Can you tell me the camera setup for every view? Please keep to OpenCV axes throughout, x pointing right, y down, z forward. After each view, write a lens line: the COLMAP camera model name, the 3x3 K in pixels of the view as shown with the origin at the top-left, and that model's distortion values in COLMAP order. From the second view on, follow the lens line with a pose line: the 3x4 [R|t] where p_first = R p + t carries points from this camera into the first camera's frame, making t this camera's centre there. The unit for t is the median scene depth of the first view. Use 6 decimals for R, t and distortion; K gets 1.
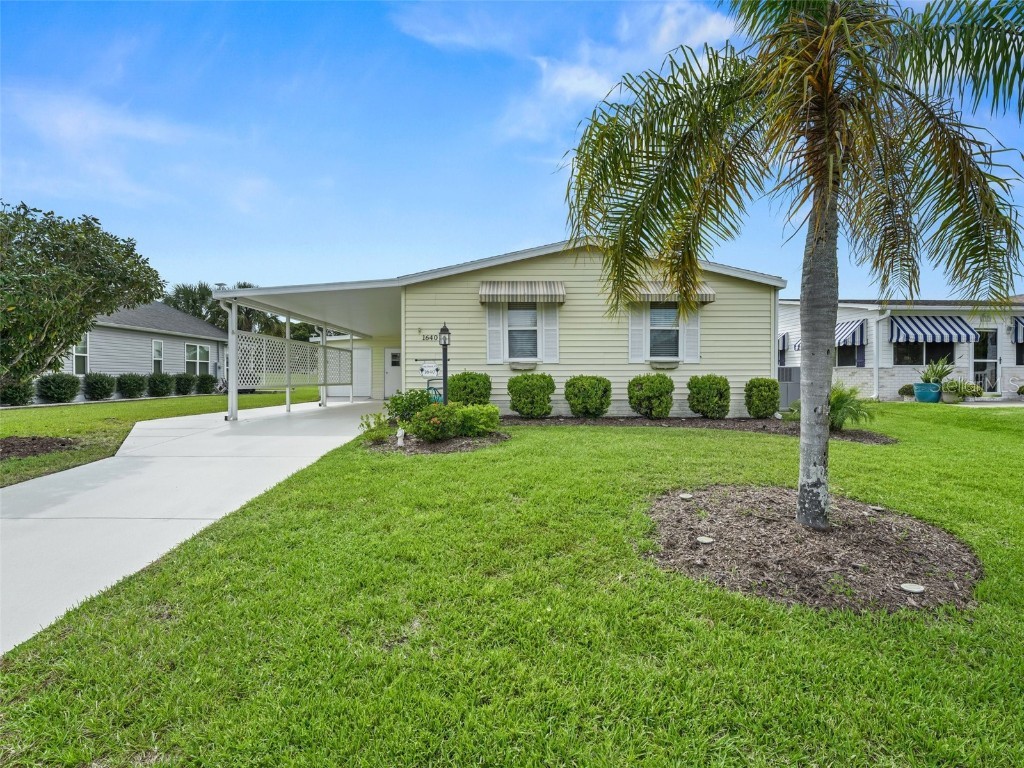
lens RADIAL K [[508.2, 0, 511.6], [0, 508.2, 389.0], [0, 0, 1]] dist [0.009585, 0.000065]
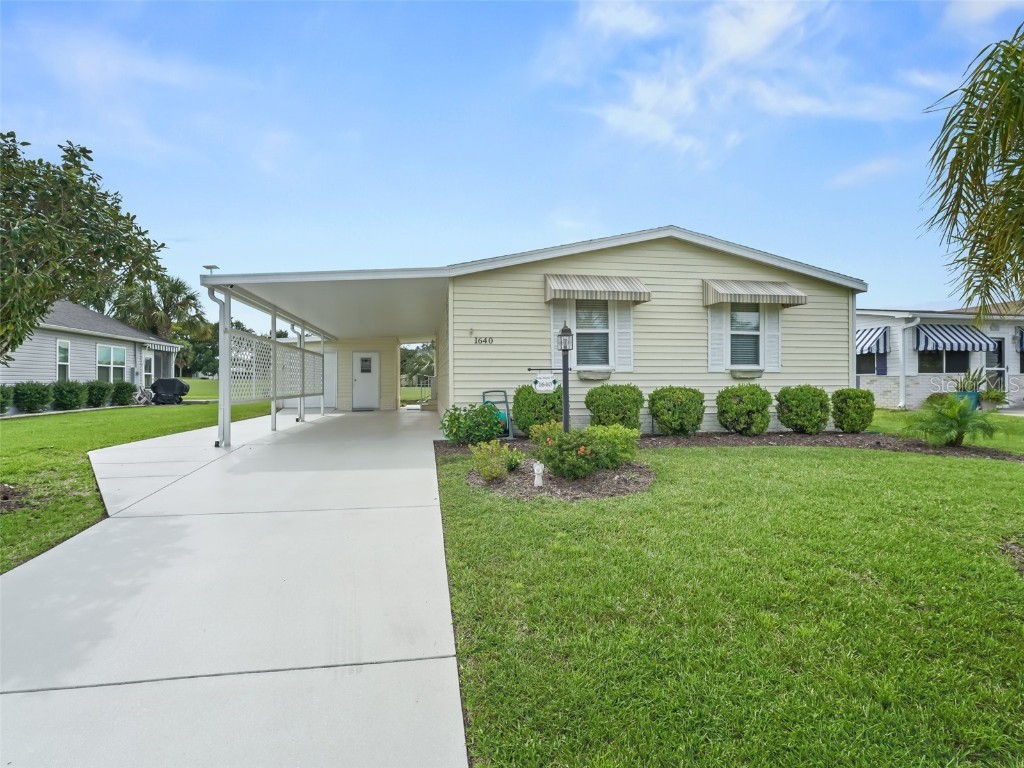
lens RADIAL K [[529.8, 0, 546.0], [0, 529.8, 381.4], [0, 0, 1]] dist [0.003462, -0.000116]
pose [[0.987504, -0.001453, 0.157584, -0.140263], [0.005618, 0.999646, -0.025987, -0.008633], [-0.157491, 0.026548, 0.987164, 0.100258]]
